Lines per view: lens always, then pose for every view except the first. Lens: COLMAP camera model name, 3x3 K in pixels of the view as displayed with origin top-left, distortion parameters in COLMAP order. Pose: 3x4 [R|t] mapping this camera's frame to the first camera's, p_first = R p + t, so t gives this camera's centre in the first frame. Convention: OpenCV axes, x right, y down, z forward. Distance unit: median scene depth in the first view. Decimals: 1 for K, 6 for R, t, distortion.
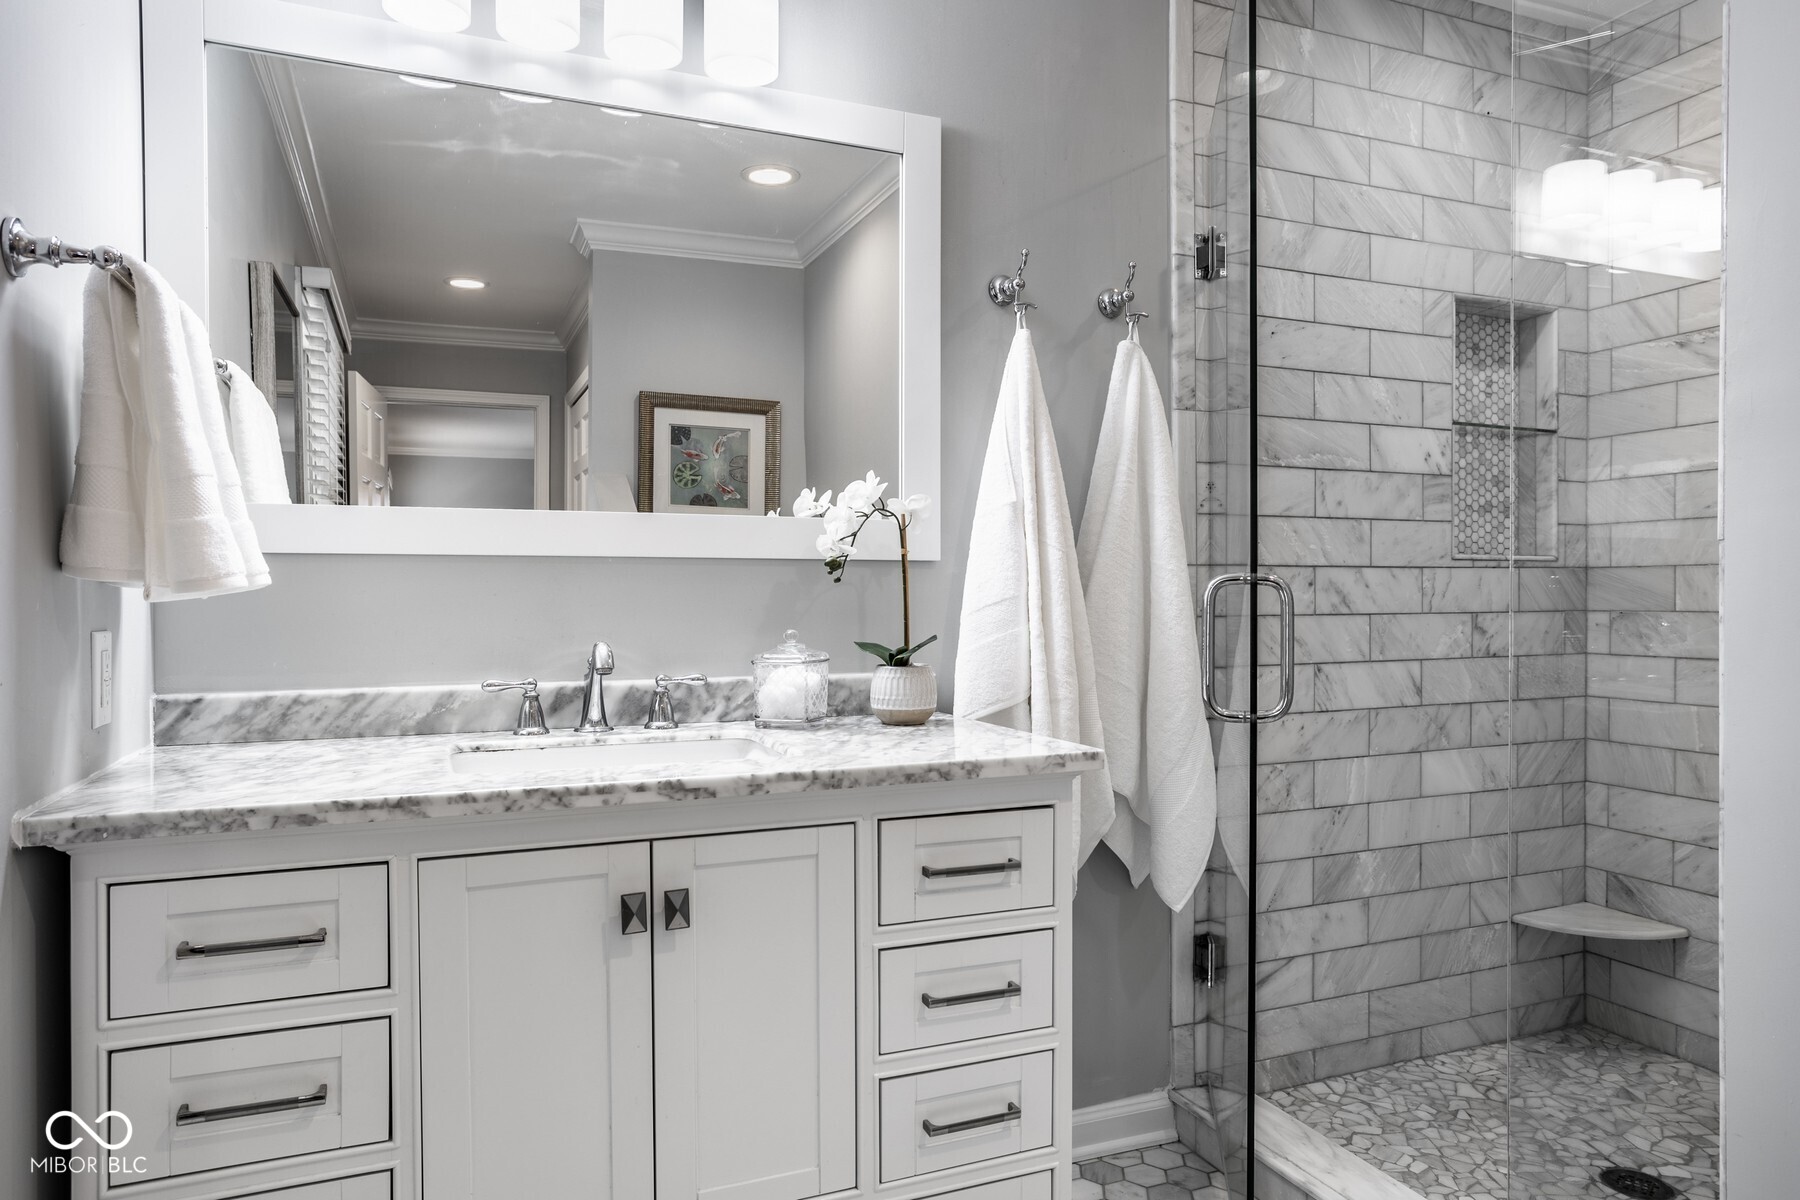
lens RADIAL K [[1156.5, 0, 900.0], [0, 1156.5, 600.0], [0, 0, 1]] dist [-0.001834, -0.000639]
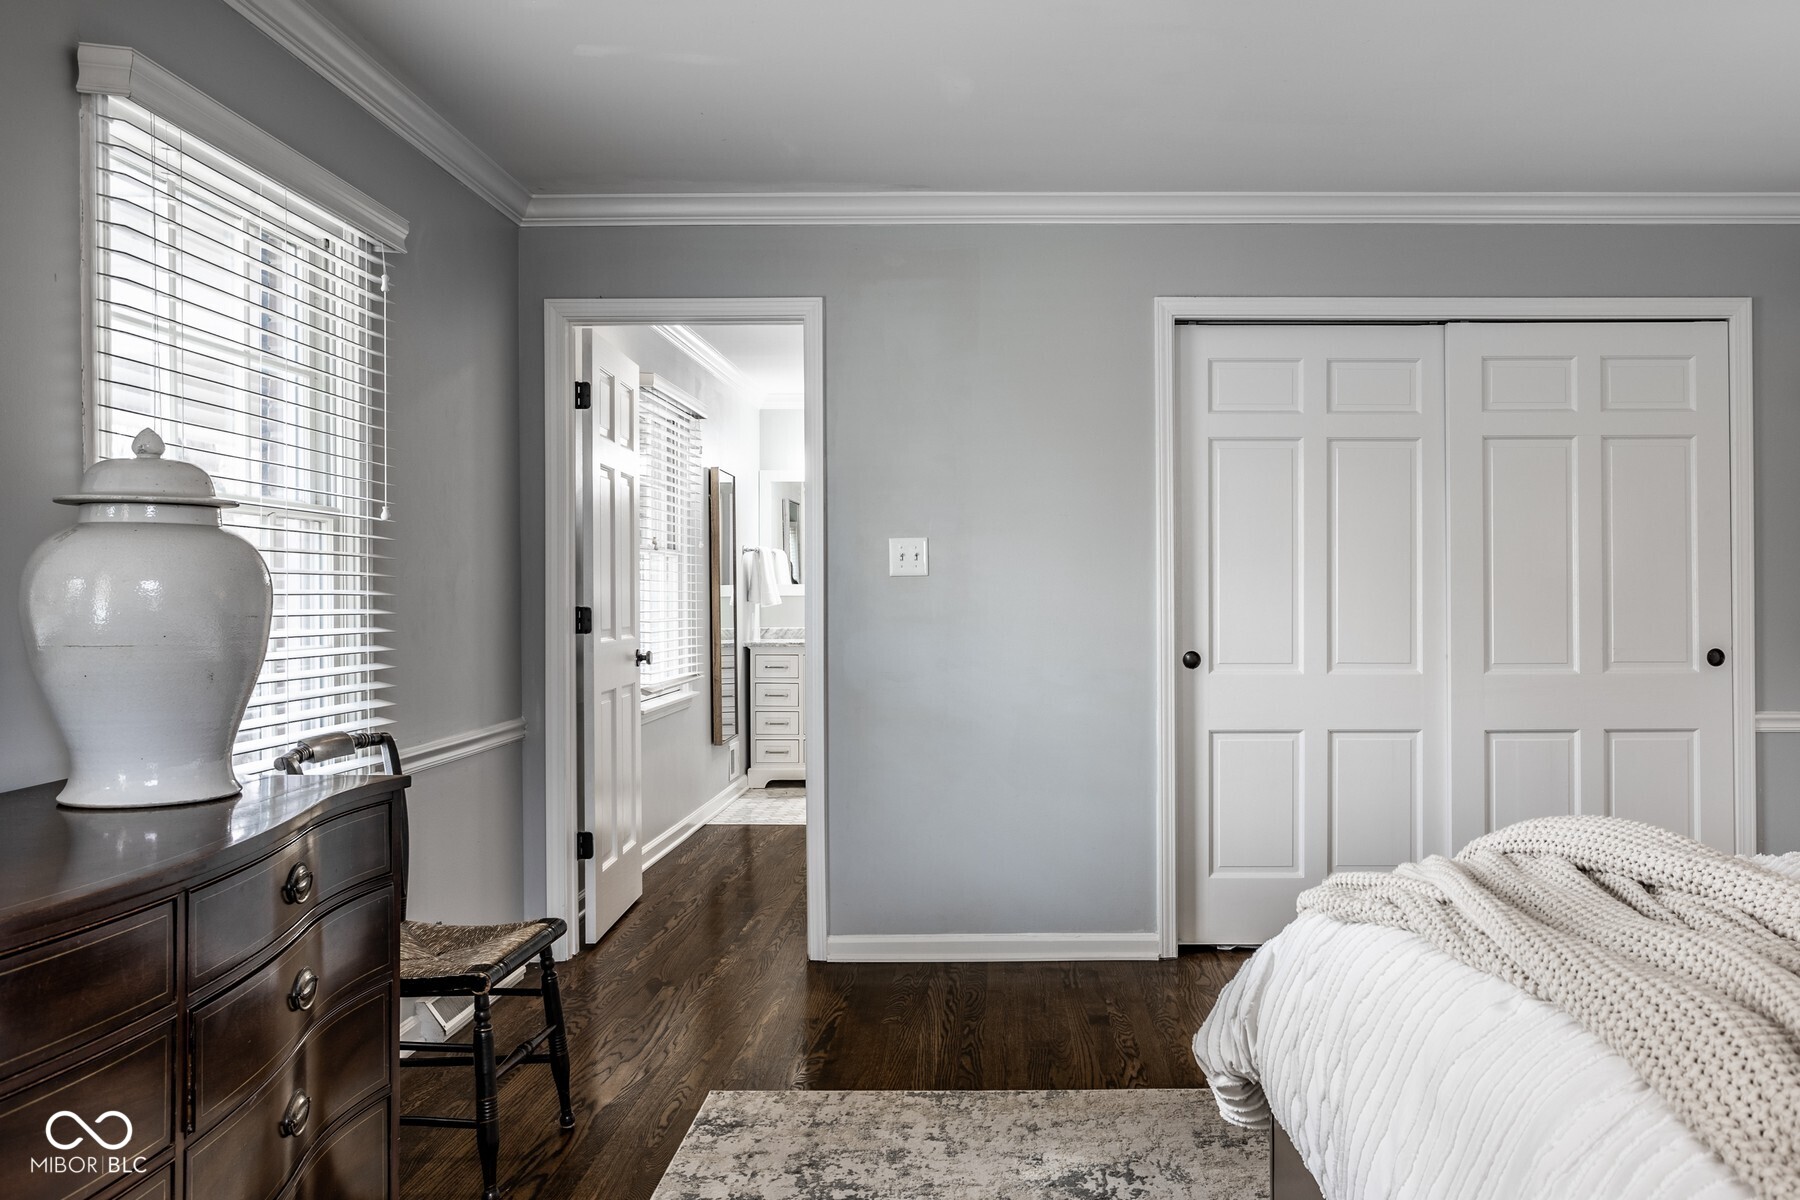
lens RADIAL K [[1474.0, 0, 900.0], [0, 1474.0, 600.0], [0, 0, 1]] dist [-0.000291, -0.000648]
pose [[0.896864, 0.006536, -0.442259, 3.181654], [-0.009883, 0.999937, -0.005263, 0.002125], [0.442197, 0.009091, 0.896872, -5.218551]]
